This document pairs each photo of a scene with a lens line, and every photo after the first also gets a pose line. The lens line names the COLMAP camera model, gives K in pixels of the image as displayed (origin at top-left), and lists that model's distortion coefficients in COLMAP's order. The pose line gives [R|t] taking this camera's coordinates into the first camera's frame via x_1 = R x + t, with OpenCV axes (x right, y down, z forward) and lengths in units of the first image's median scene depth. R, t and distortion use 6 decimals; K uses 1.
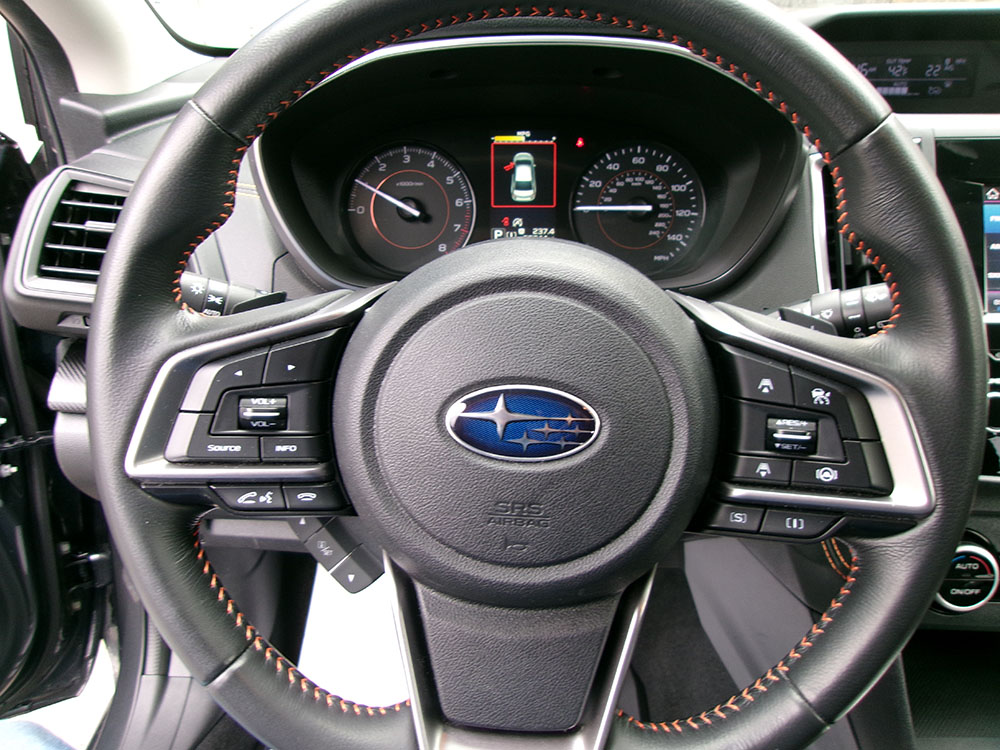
lens RADIAL K [[775.0, 0, 496.1], [0, 775.0, 375.9], [0, 0, 1]] dist [-0.031186, 0.063151]
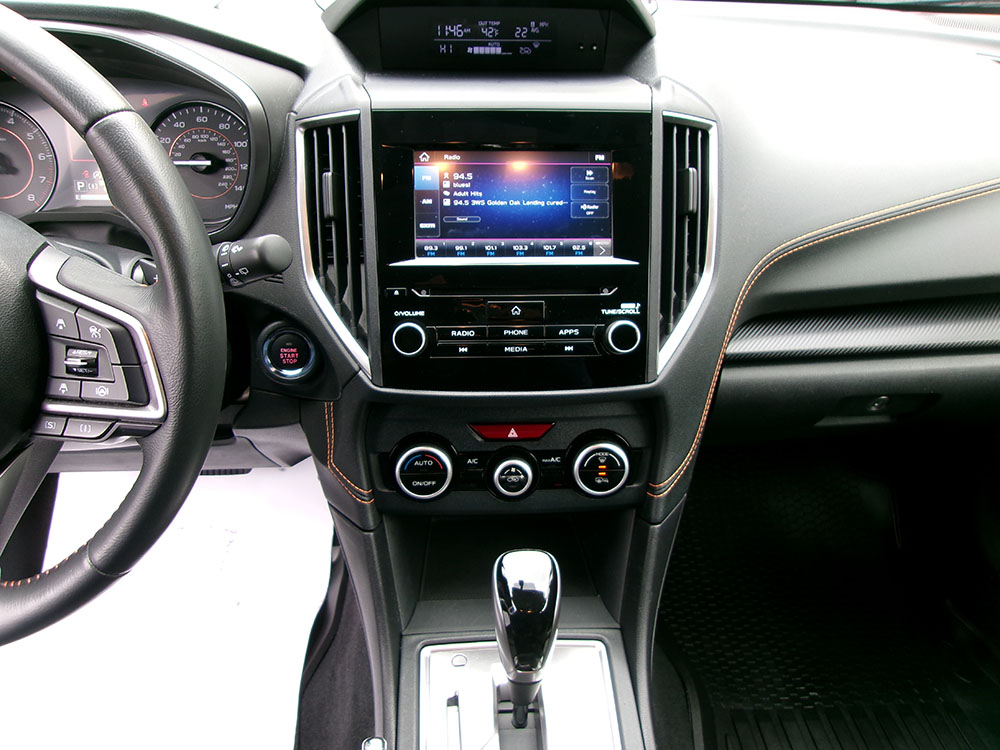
lens RADIAL K [[775.0, 0, 496.1], [0, 775.0, 375.9], [0, 0, 1]] dist [-0.031186, 0.063151]
pose [[0.997612, -0.018879, 0.066444, 0.528408], [0.012435, 0.995295, 0.096093, -0.008572], [-0.067945, -0.095037, 0.993152, -0.184309]]
